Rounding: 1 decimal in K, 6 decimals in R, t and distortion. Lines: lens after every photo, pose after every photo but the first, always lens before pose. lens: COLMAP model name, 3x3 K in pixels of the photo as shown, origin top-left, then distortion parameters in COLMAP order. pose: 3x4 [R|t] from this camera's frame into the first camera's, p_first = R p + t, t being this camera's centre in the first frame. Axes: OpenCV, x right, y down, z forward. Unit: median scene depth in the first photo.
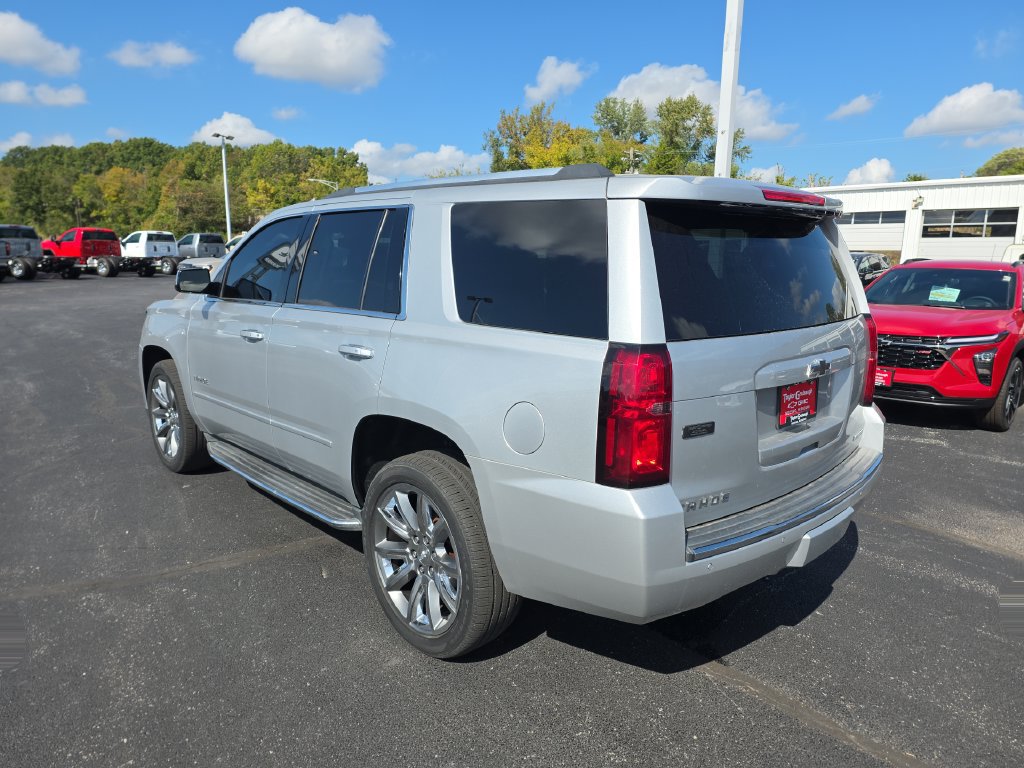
lens RADIAL K [[698.3, 0, 515.5], [0, 698.3, 378.3], [0, 0, 1]] dist [0.049945, -0.025936]
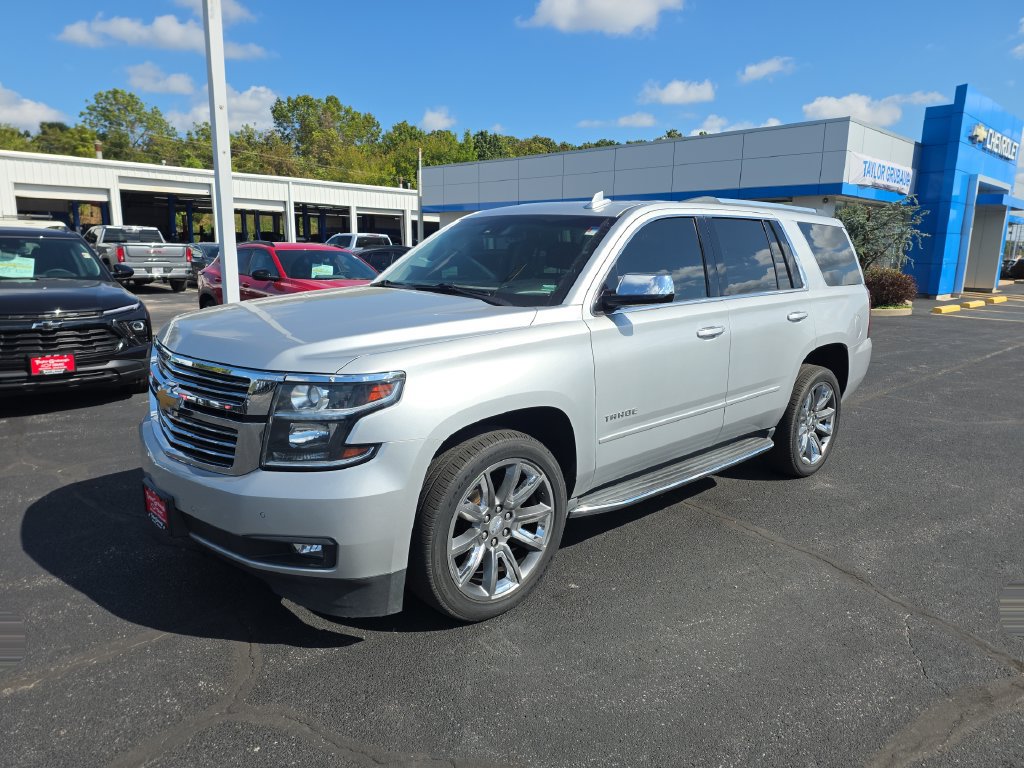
lens RADIAL K [[698.3, 0, 519.6], [0, 698.3, 386.2], [0, 0, 1]] dist [0.049945, -0.025936]
pose [[-0.028151, -0.203587, 0.978652, -1.384756], [0.151782, 0.966817, 0.205491, -0.235949], [-0.988013, 0.154327, 0.003684, 1.284852]]
